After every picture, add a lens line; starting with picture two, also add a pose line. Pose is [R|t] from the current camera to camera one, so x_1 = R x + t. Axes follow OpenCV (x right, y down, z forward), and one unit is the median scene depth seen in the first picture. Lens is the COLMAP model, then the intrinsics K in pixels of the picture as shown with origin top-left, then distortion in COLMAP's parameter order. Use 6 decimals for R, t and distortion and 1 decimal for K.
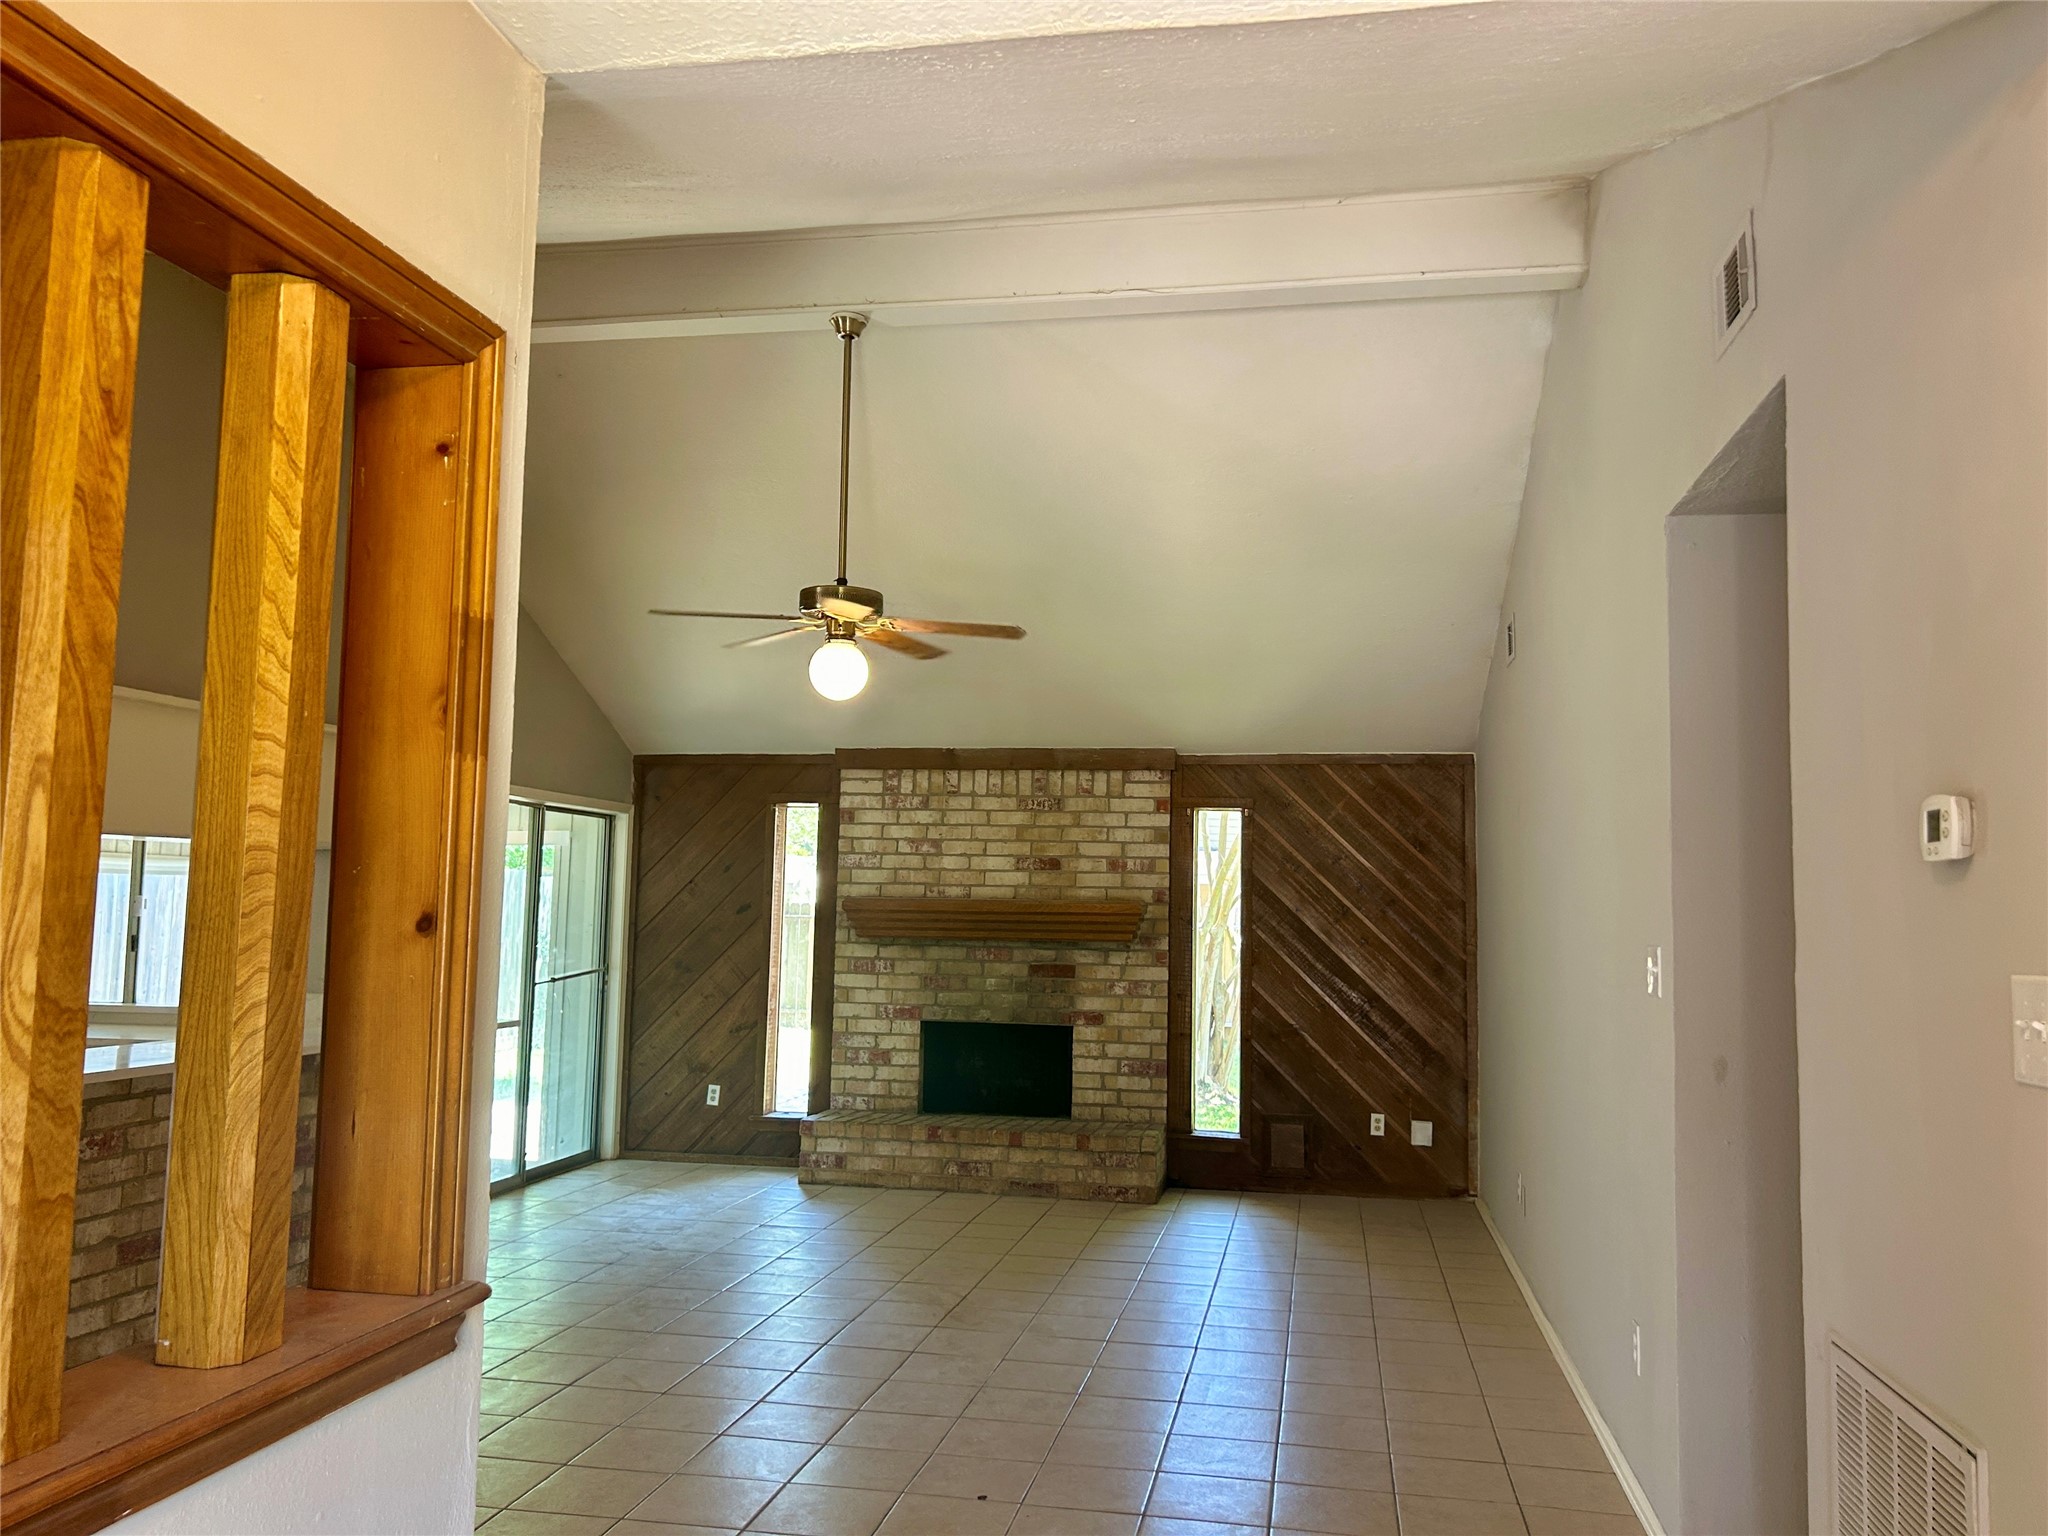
lens RADIAL K [[1541.8, 0, 1038.6], [0, 1541.8, 760.8], [0, 0, 1]] dist [0.116771, -0.150619]
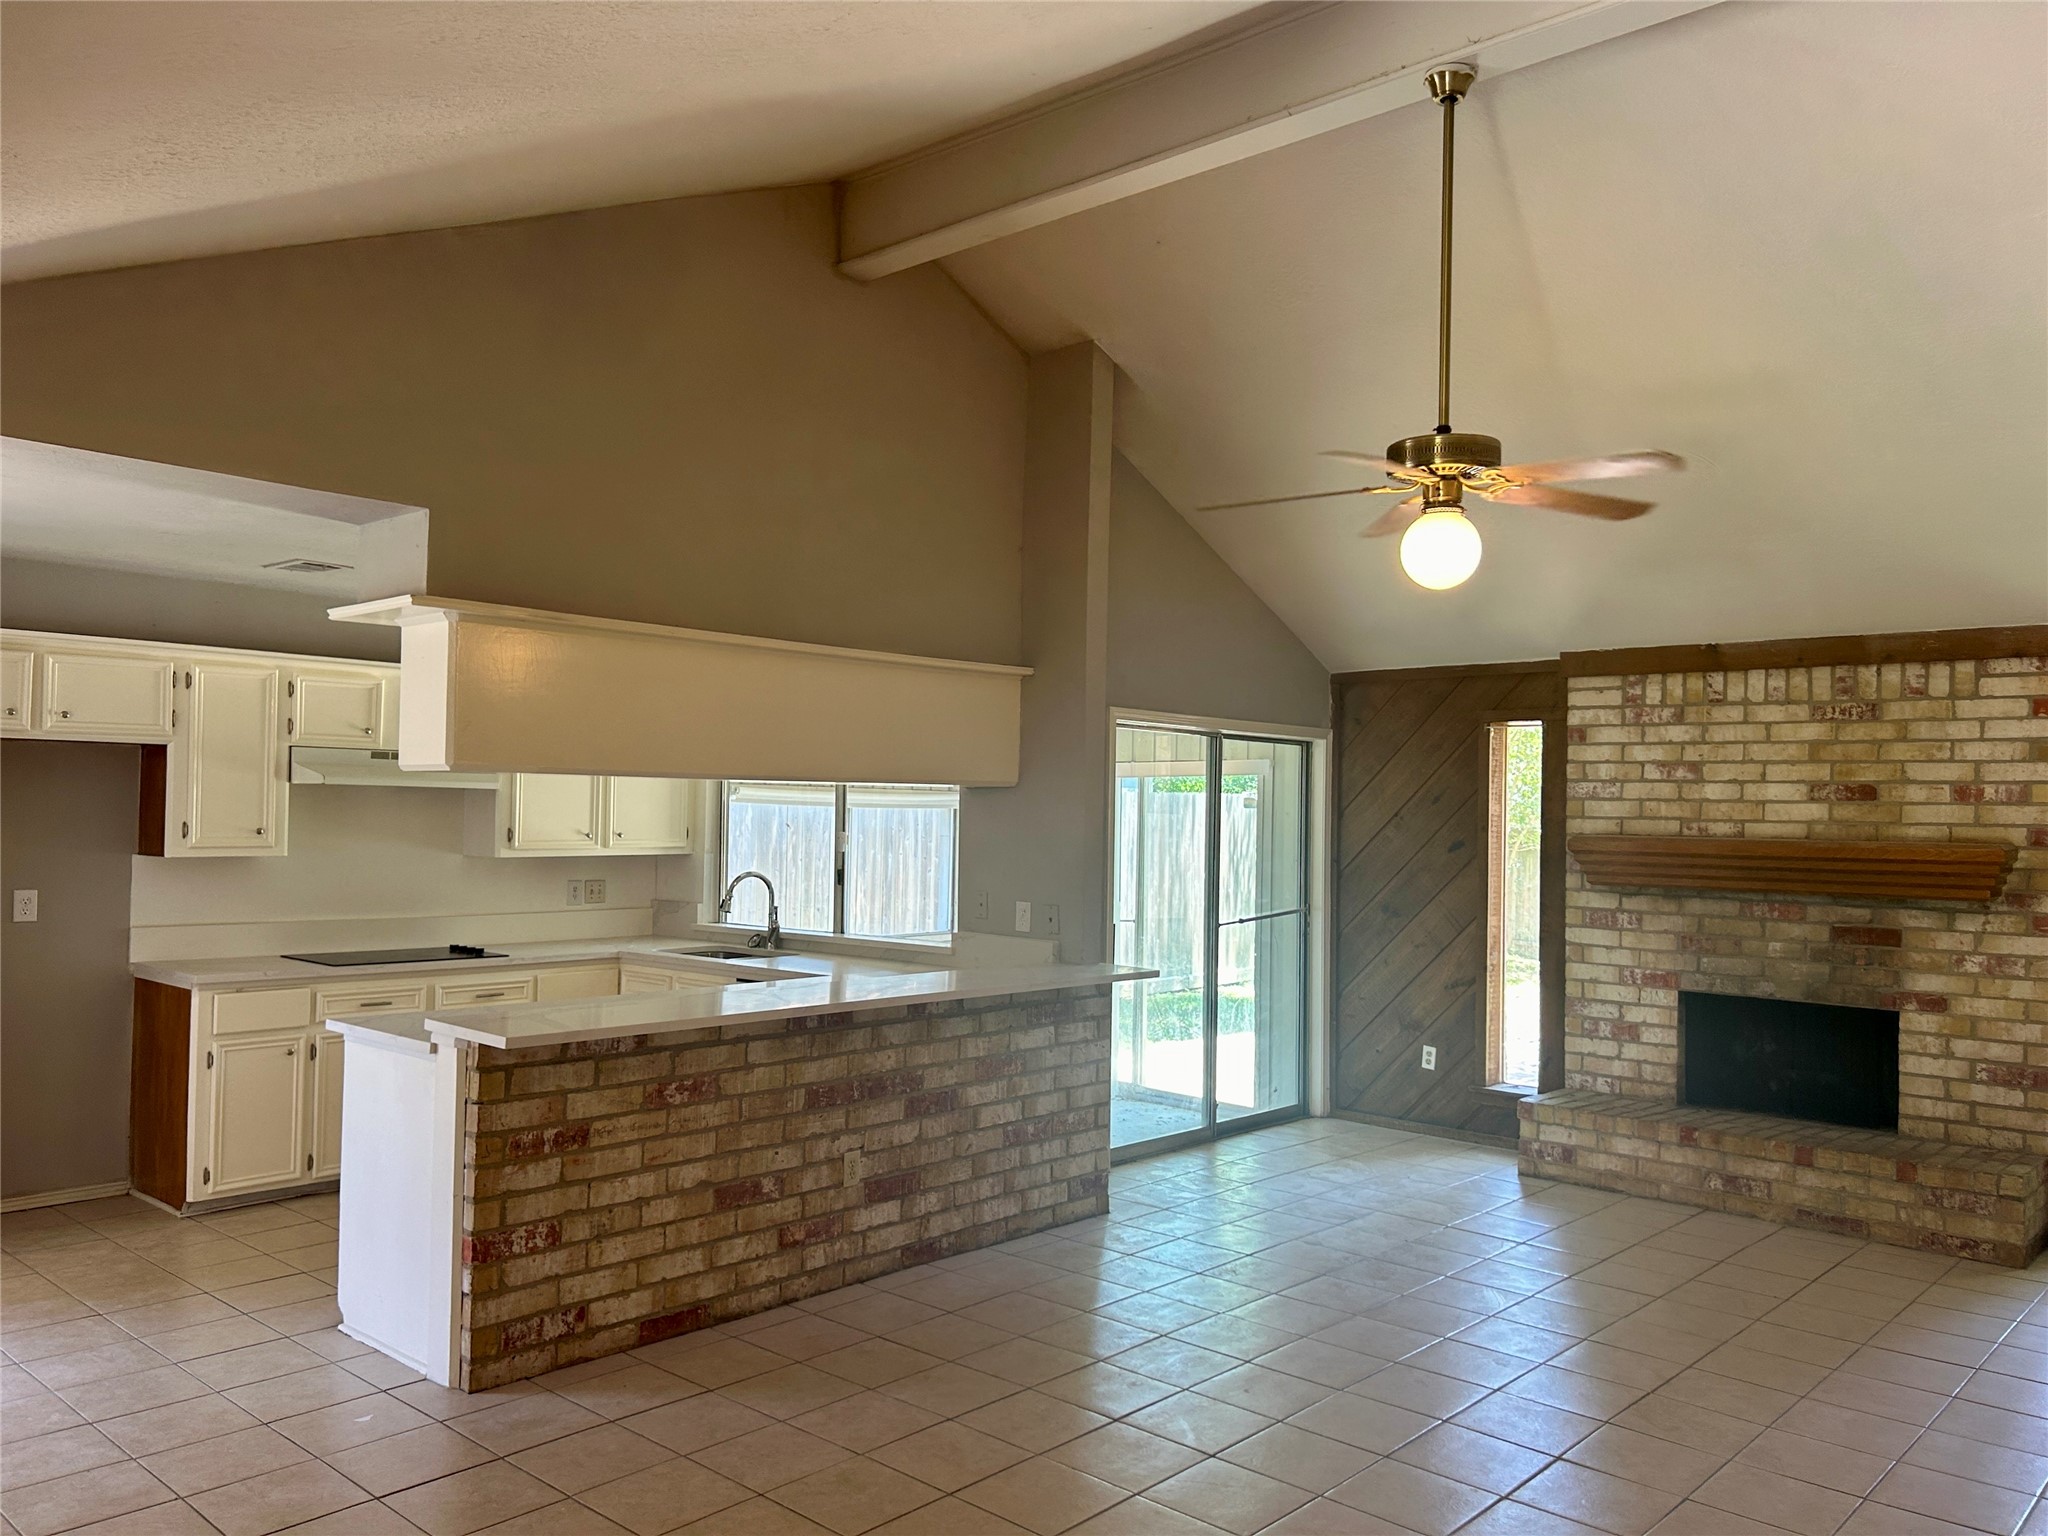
lens RADIAL K [[1545.9, 0, 1021.4], [0, 1545.9, 786.5], [0, 0, 1]] dist [0.058533, -0.057354]
pose [[0.851313, -0.011680, -0.524529, 0.058492], [0.048203, 0.997265, 0.056026, 0.002730], [0.522440, -0.072979, 0.849547, 0.154630]]
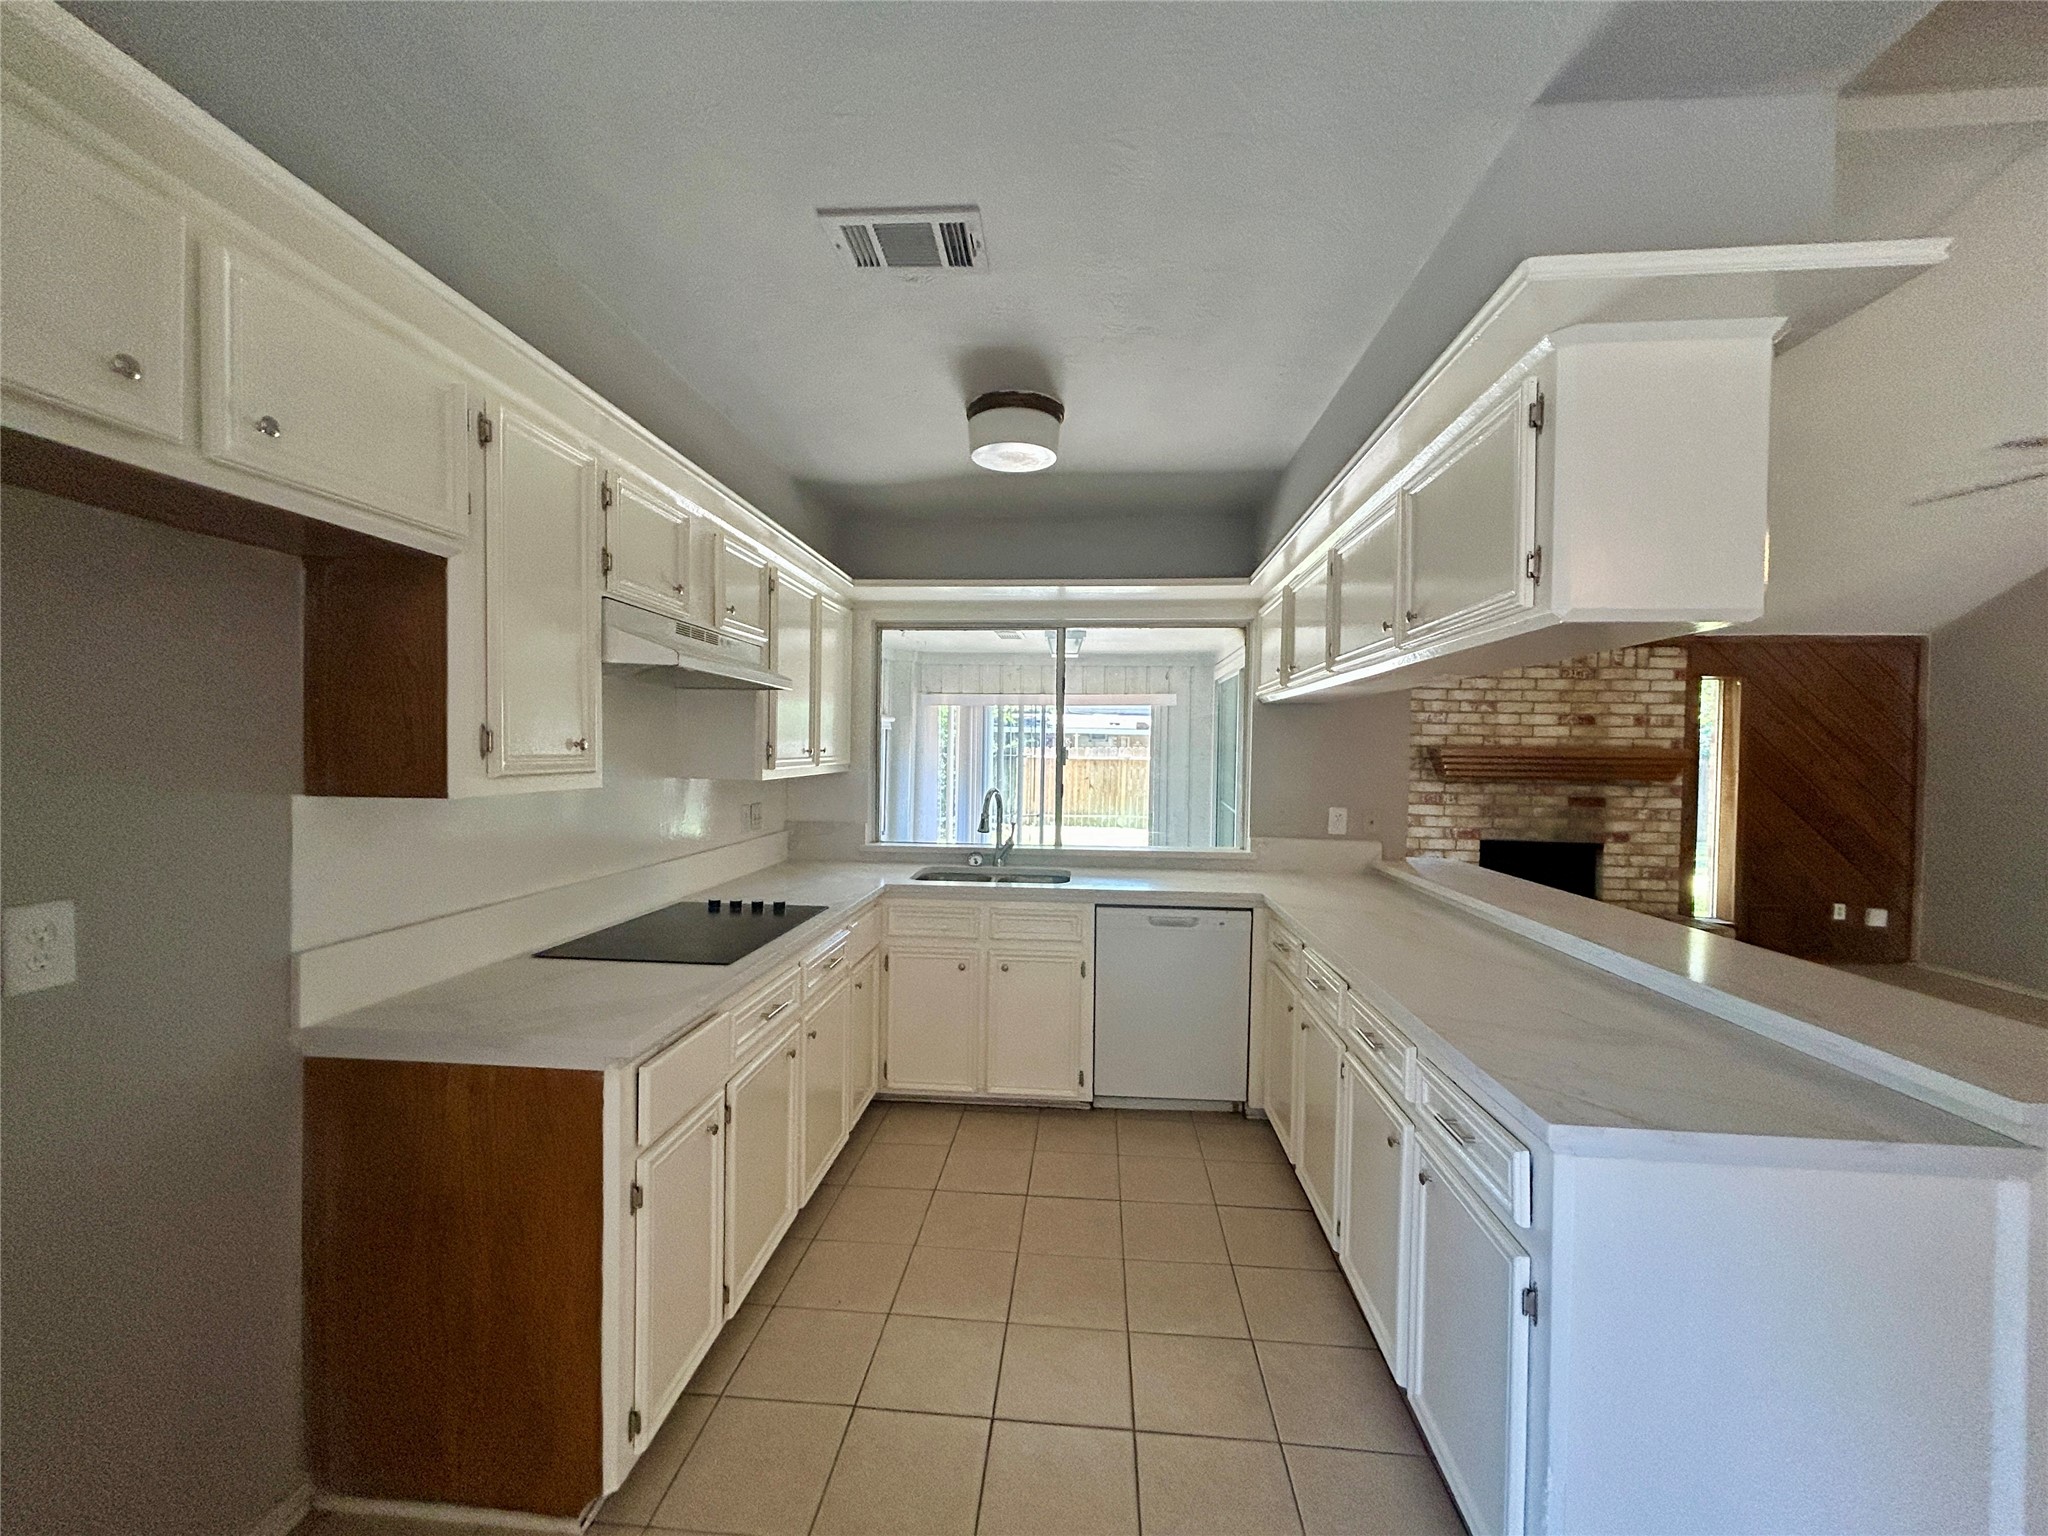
lens RADIAL K [[825.7, 0, 1024.0], [0, 825.7, 768.0], [0, 0, 1]] dist [-0.003784, 0.003171]
pose [[0.994411, -0.006394, 0.105386, -0.538095], [-0.006260, 0.992838, 0.119306, 0.027408], [-0.105394, -0.119299, 0.987249, 0.365296]]
